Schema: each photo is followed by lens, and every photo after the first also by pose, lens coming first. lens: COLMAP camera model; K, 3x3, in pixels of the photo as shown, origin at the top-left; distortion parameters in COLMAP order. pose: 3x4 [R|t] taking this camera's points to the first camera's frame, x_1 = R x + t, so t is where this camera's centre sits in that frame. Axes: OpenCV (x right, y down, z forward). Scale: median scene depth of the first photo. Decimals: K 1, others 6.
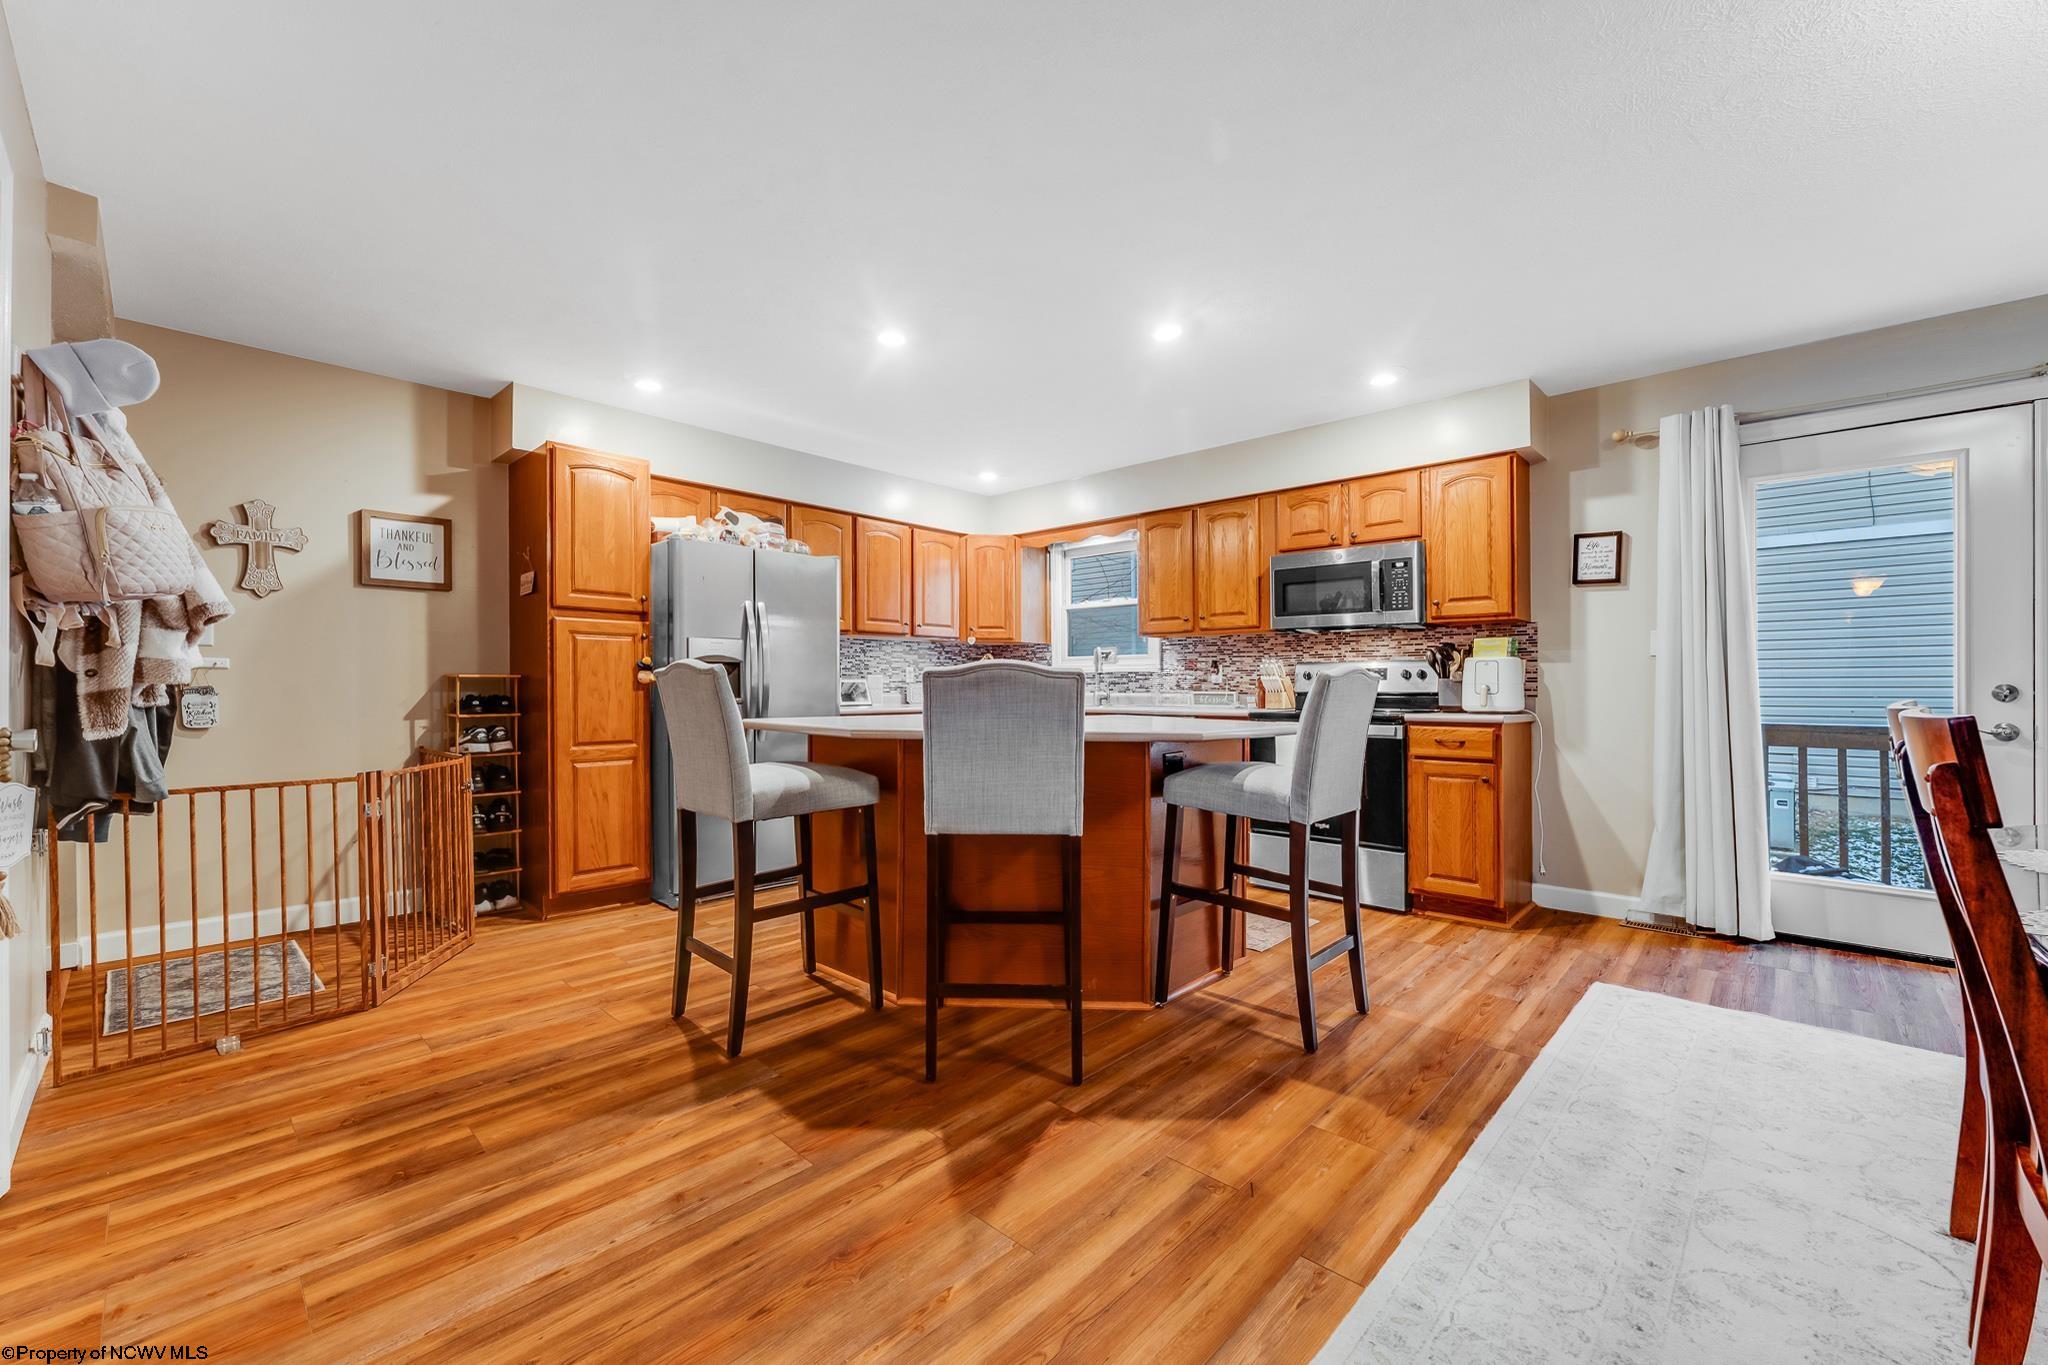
lens RADIAL K [[819.8, 0, 1012.6], [0, 819.8, 673.3], [0, 0, 1]] dist [-0.001900, -0.000282]
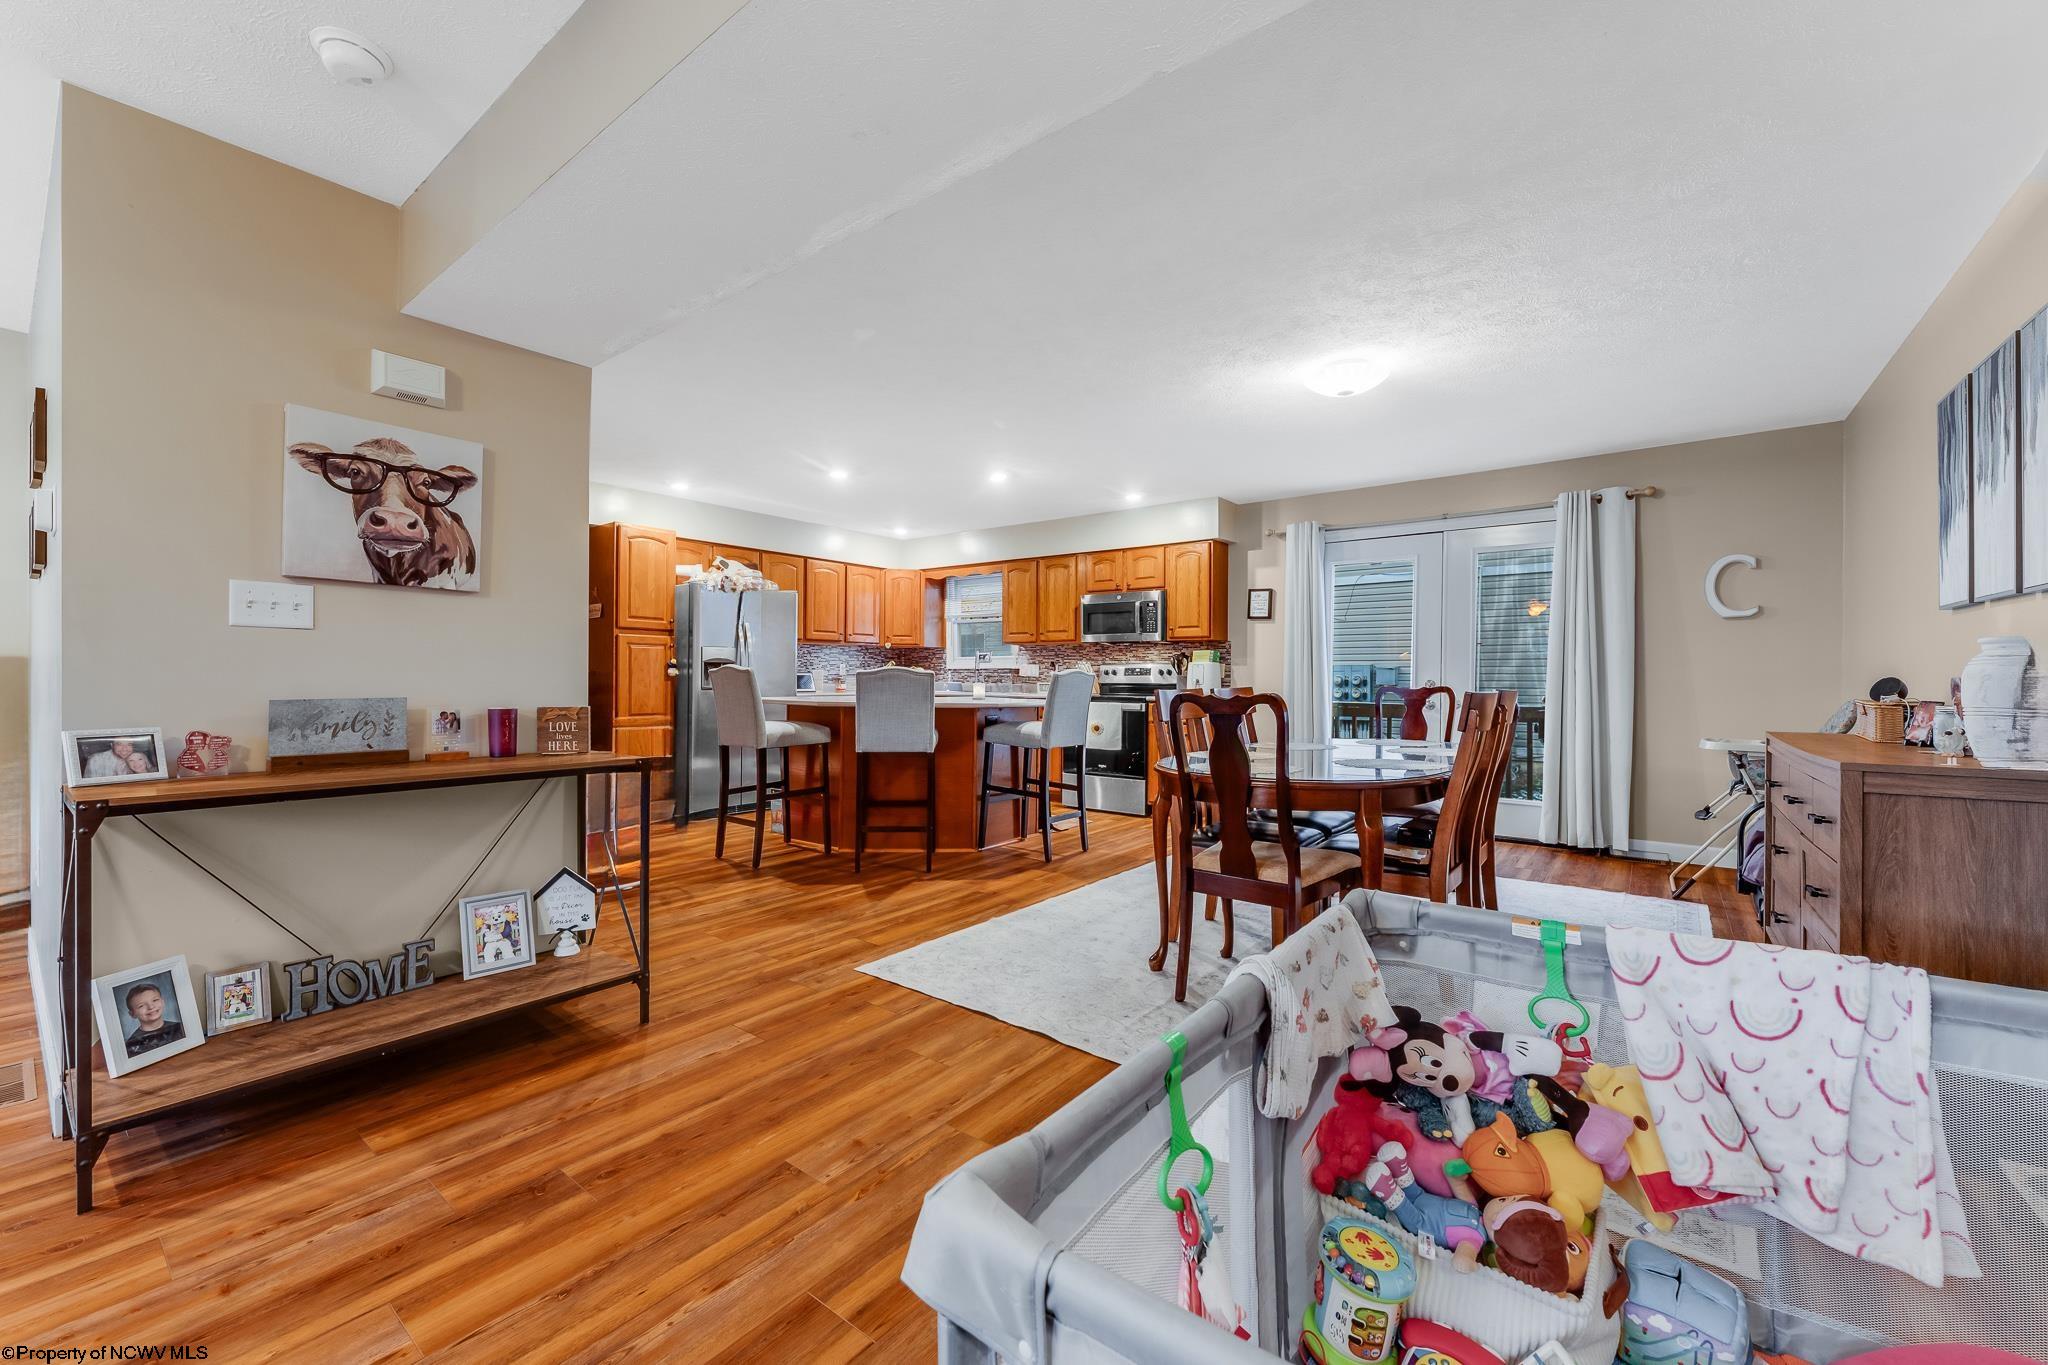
lens RADIAL K [[819.8, 0, 1012.6], [0, 819.8, 673.3], [0, 0, 1]] dist [-0.001900, -0.000282]
pose [[0.996286, 0.003904, 0.086020, 0.061403], [-0.004976, 0.999913, 0.012246, -0.015577], [-0.085964, -0.012629, 0.996218, -0.606668]]
